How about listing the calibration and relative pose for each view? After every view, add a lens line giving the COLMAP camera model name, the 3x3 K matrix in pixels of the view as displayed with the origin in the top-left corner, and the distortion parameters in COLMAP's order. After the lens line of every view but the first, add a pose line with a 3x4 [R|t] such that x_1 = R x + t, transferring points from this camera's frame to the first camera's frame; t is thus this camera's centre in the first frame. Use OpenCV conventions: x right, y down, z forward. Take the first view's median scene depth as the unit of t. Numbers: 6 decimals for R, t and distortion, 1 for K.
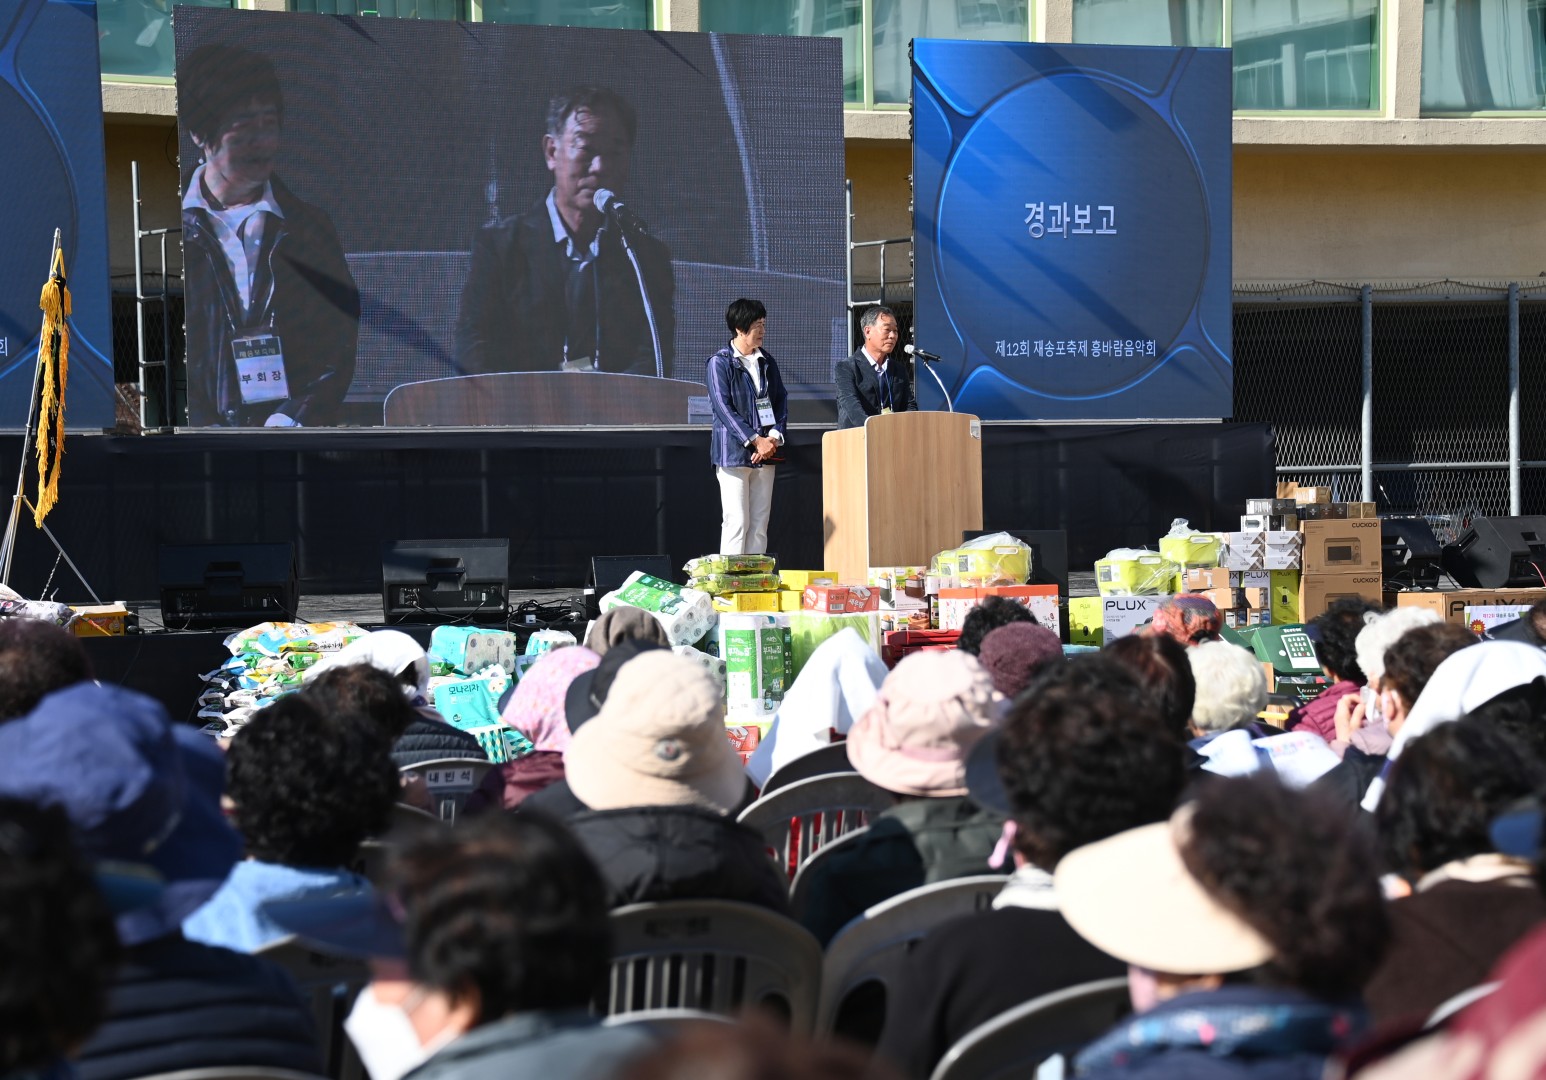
lens RADIAL K [[4176.6, 0, 776.4], [0, 4176.6, 551.2], [0, 0, 1]] dist [0.734686, 0.000000]
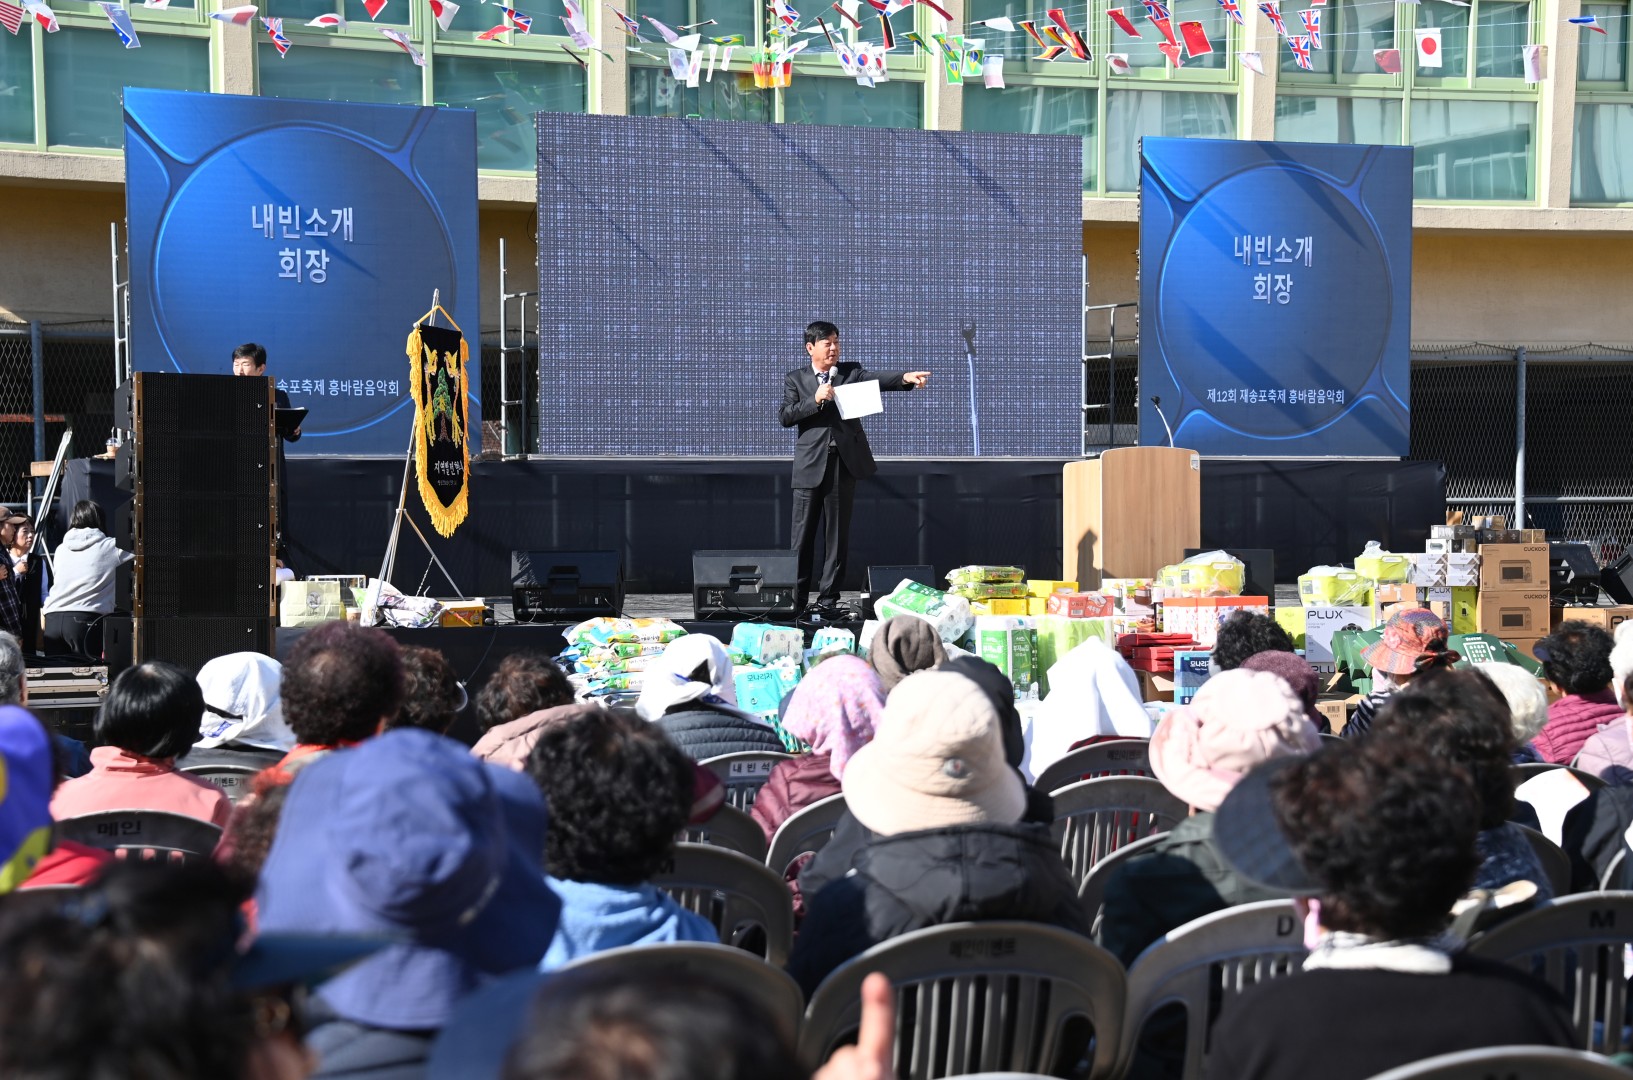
lens RADIAL K [[3319.2, 0, 787.7], [0, 3319.2, 531.0], [0, 0, 1]] dist [0.472353, 0.000000]
pose [[0.997784, 0.013961, -0.065051, -0.005469], [-0.014490, 0.999866, -0.007671, -0.001044], [0.064935, 0.008597, 0.997852, 0.056561]]
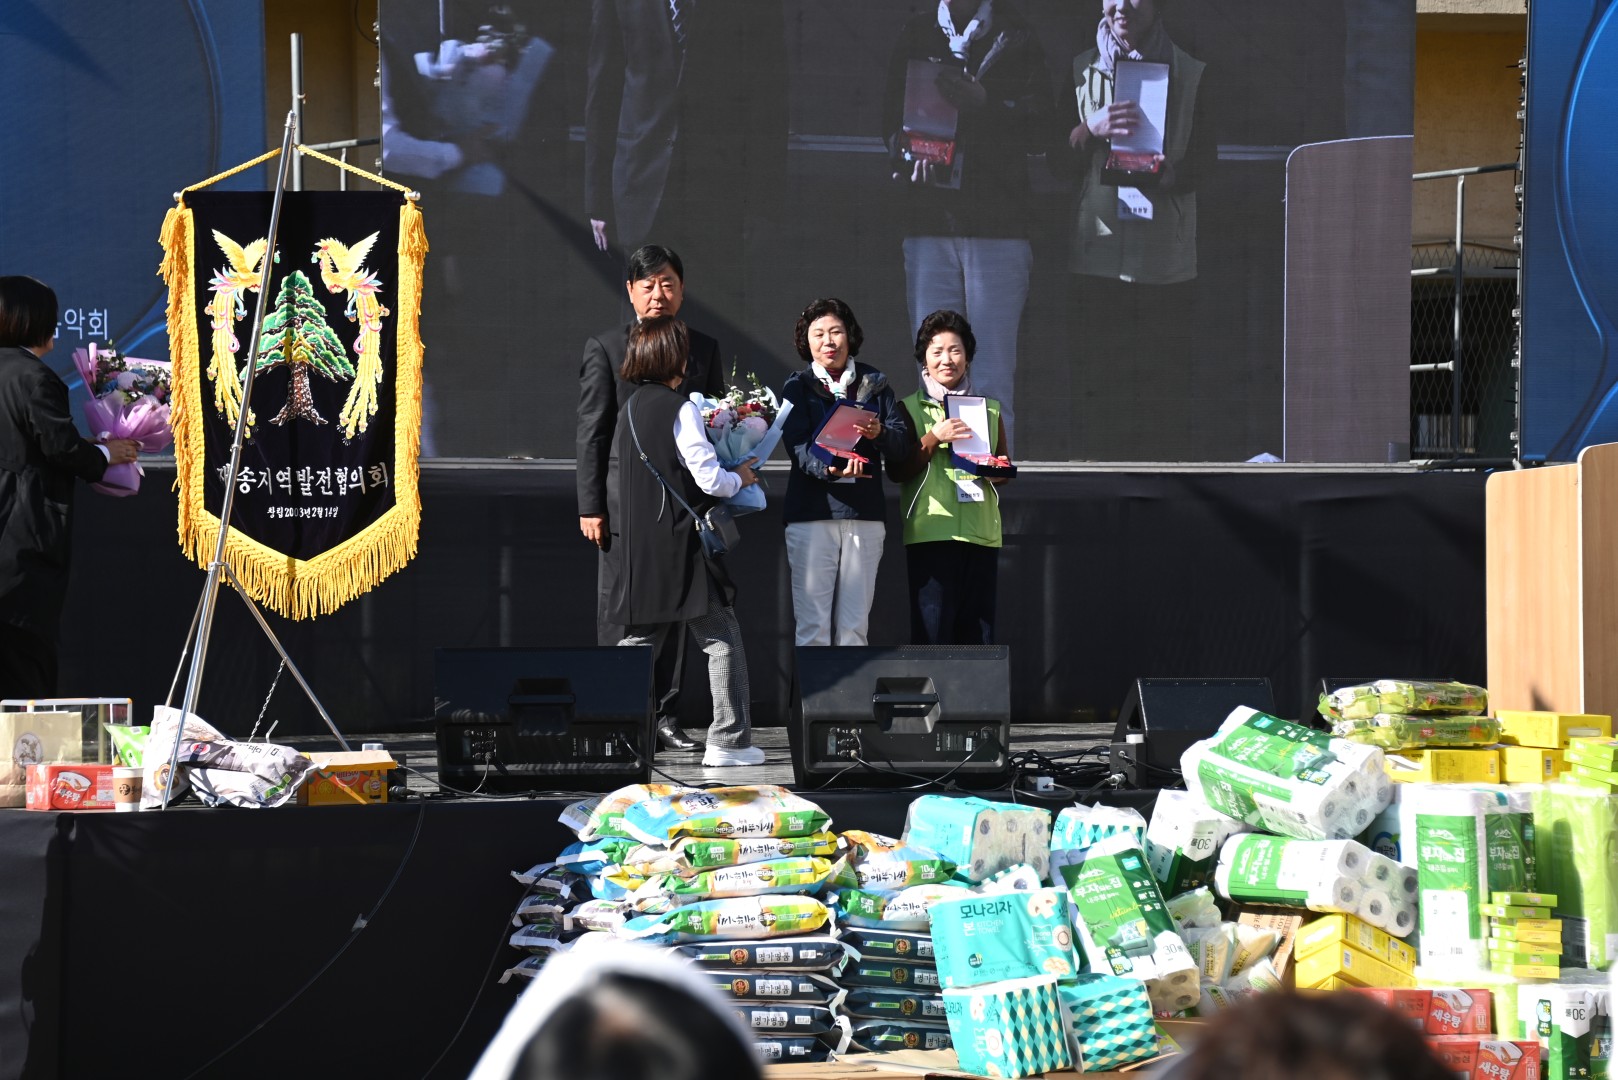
lens RADIAL K [[5902.0, 0, 763.2], [0, 5902.0, 475.7], [0, 0, 1]] dist [1.300265, 0.000000]
pose [[0.999625, 0.013636, -0.023733, -0.074749], [-0.014351, 0.999440, -0.030233, -0.001132], [0.023307, 0.030562, 0.999261, 0.159439]]
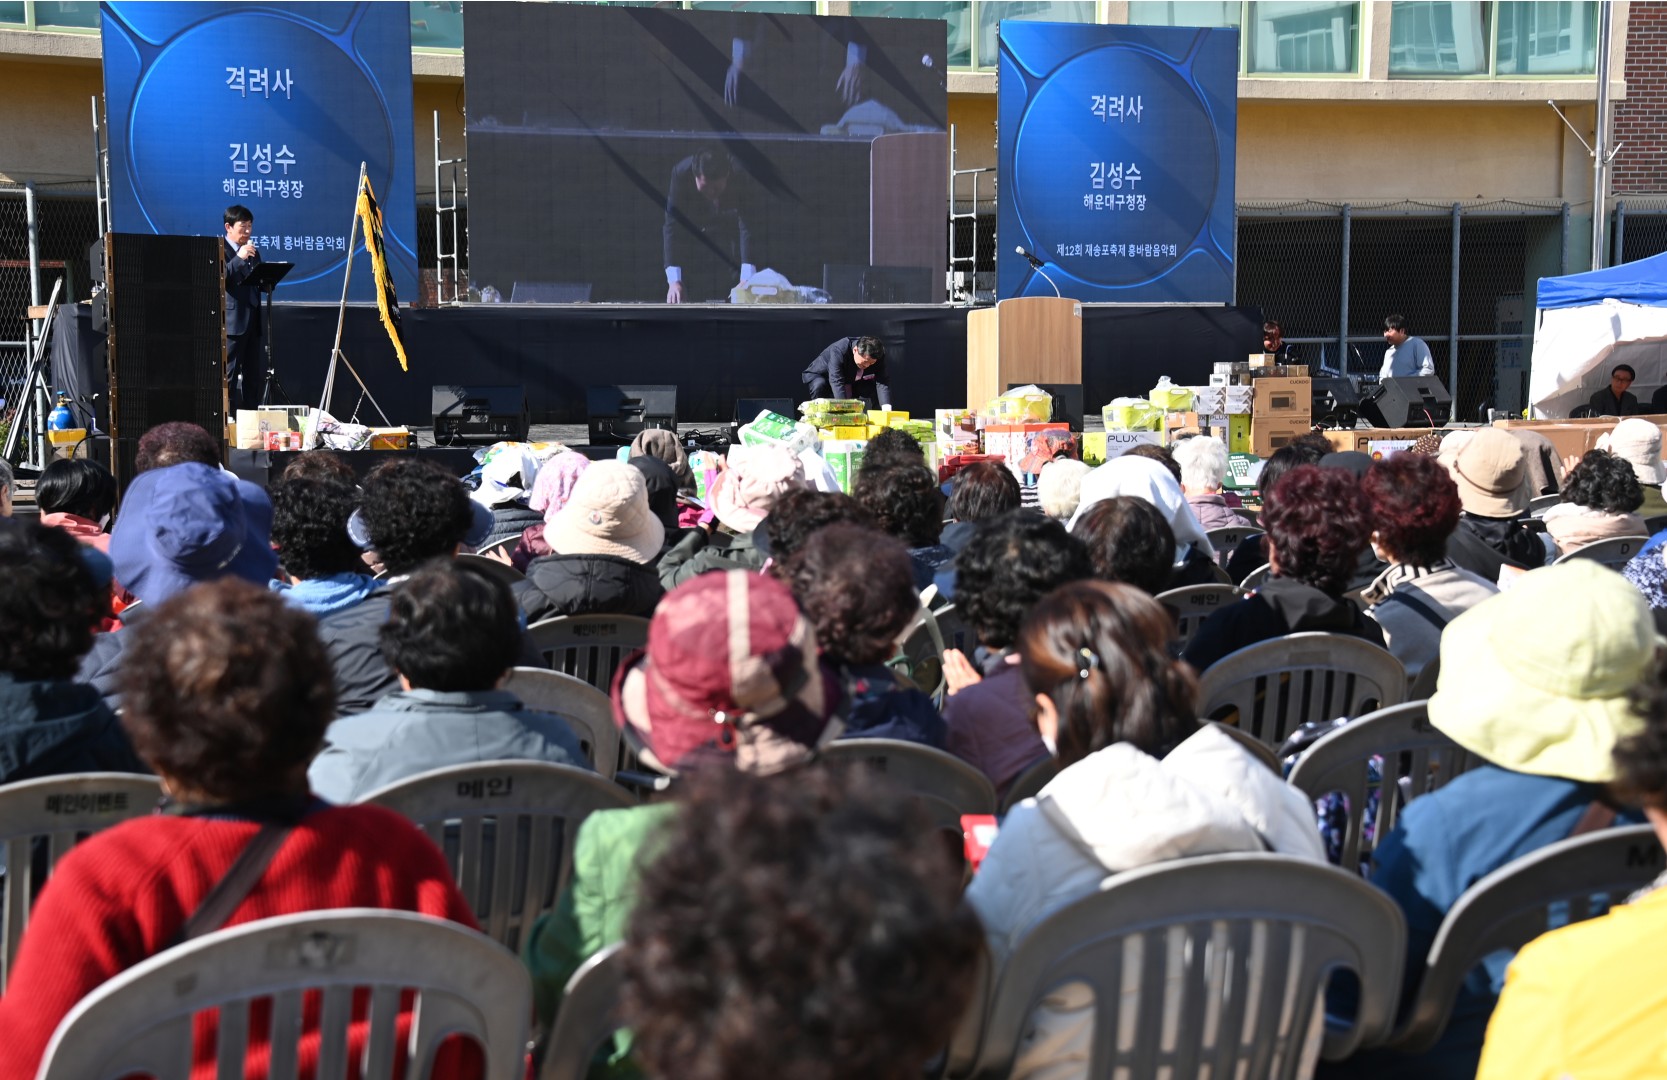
lens RADIAL K [[3152.0, 0, 784.4], [0, 3152.0, 582.8], [0, 0, 1]] dist [0.357457, 0.000000]
pose [[0.998179, 0.016399, -0.058048, 0.032682], [-0.012970, 0.998175, 0.058974, 0.000137], [0.058909, -0.058113, 0.996570, -0.052961]]
